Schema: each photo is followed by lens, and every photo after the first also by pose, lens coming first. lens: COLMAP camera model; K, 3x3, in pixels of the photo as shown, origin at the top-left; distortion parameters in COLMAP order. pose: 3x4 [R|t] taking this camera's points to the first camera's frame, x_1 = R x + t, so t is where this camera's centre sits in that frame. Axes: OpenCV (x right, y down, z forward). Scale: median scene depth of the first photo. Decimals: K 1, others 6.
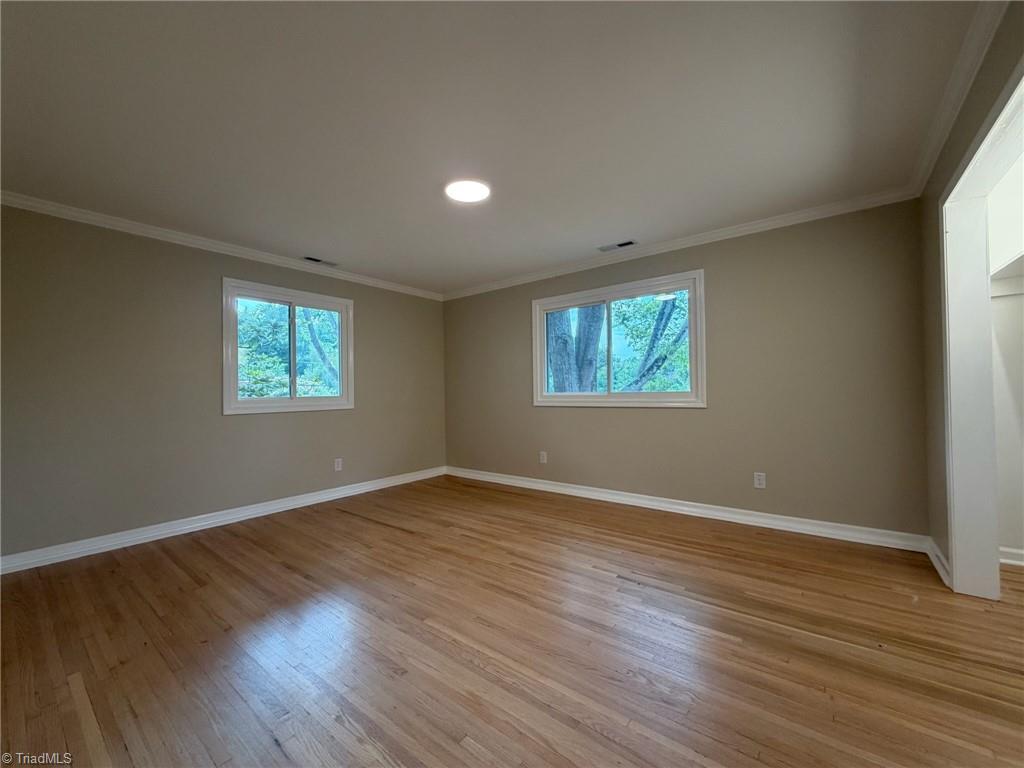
lens RADIAL K [[408.3, 0, 509.8], [0, 408.3, 385.4], [0, 0, 1]] dist [0.000360, 0.000553]
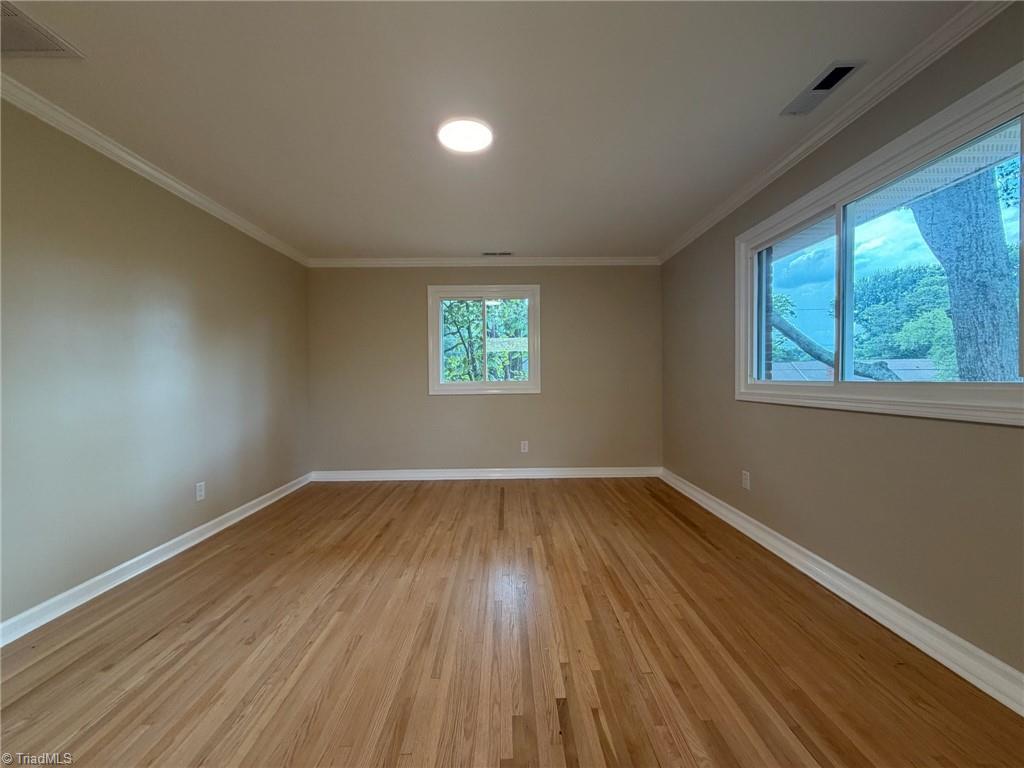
lens RADIAL K [[408.3, 0, 509.8], [0, 408.3, 385.4], [0, 0, 1]] dist [0.000360, 0.000553]
pose [[0.625332, 0.022671, -0.780029, 0.480378], [0.013850, 0.999098, 0.040142, -0.005606], [0.780236, -0.035906, 0.624454, 0.425991]]
